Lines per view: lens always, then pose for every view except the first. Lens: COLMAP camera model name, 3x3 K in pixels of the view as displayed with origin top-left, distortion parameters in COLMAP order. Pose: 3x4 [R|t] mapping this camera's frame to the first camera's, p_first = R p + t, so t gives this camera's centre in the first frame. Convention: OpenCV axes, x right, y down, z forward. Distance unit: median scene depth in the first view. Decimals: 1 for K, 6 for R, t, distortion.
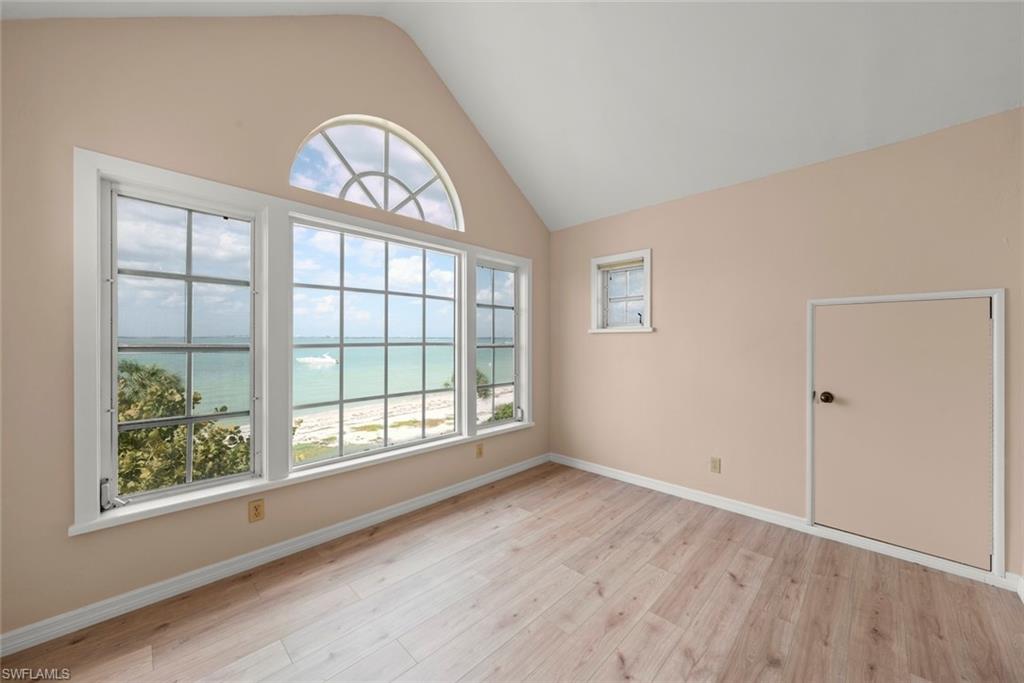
lens RADIAL K [[377.5, 0, 512.0], [0, 377.5, 341.5], [0, 0, 1]] dist [0.000430, 0.000123]
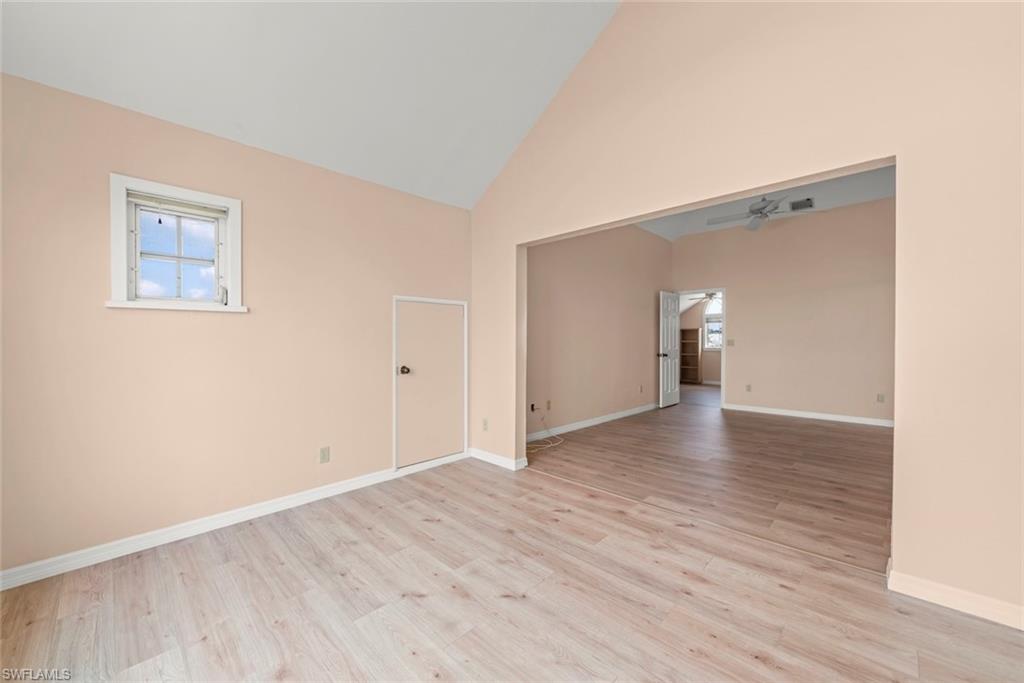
lens RADIAL K [[404.5, 0, 510.2], [0, 404.5, 341.2], [0, 0, 1]] dist [-0.000958, -0.000435]
pose [[-0.022719, -0.006252, 0.999722, -0.591380], [0.003556, 0.999974, 0.006334, 0.037273], [-0.999736, 0.003699, -0.022696, 0.641309]]
